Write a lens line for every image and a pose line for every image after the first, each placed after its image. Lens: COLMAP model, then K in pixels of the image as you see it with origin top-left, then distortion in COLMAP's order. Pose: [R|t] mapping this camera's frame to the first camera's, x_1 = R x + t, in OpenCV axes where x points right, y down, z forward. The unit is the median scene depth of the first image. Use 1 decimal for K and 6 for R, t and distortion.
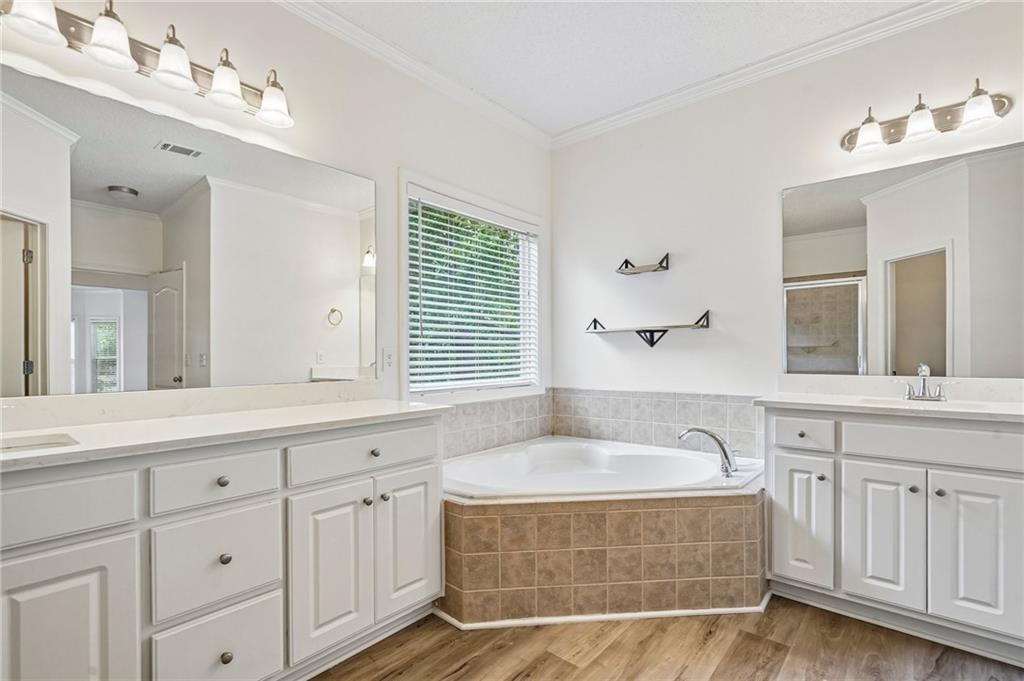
lens RADIAL K [[472.7, 0, 512.0], [0, 472.7, 340.5], [0, 0, 1]] dist [-0.001409, -0.000141]
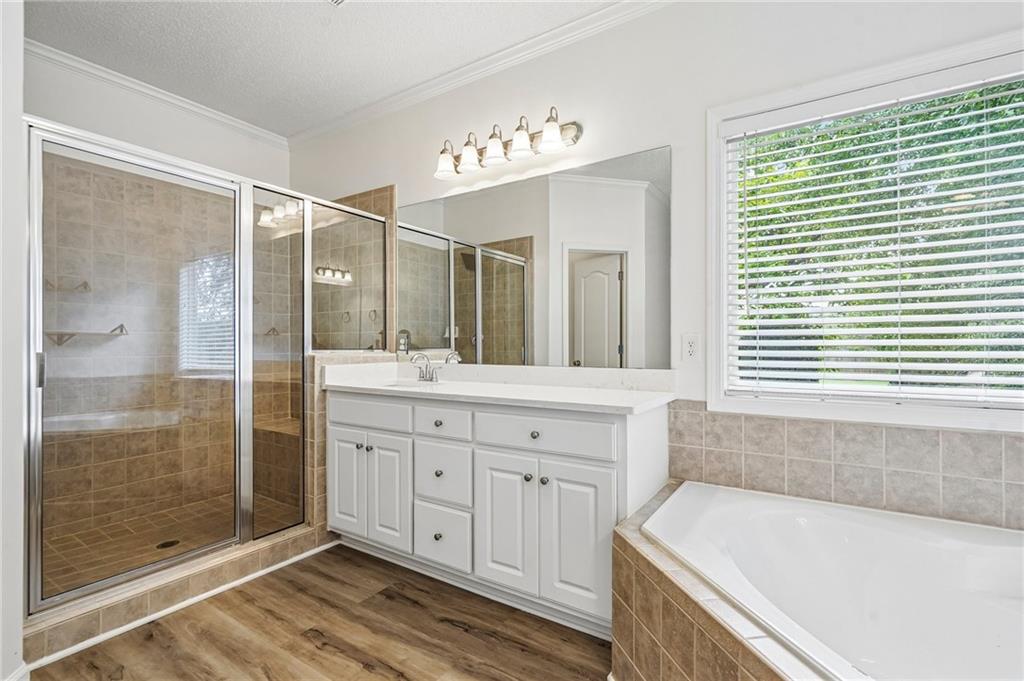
lens RADIAL K [[472.7, 0, 512.0], [0, 472.7, 340.5], [0, 0, 1]] dist [-0.001409, -0.000141]
pose [[0.140322, 0.000203, -0.990106, 0.745245], [0.025962, 0.999655, 0.003885, 0.022689], [0.989765, -0.026251, 0.140268, 0.808892]]
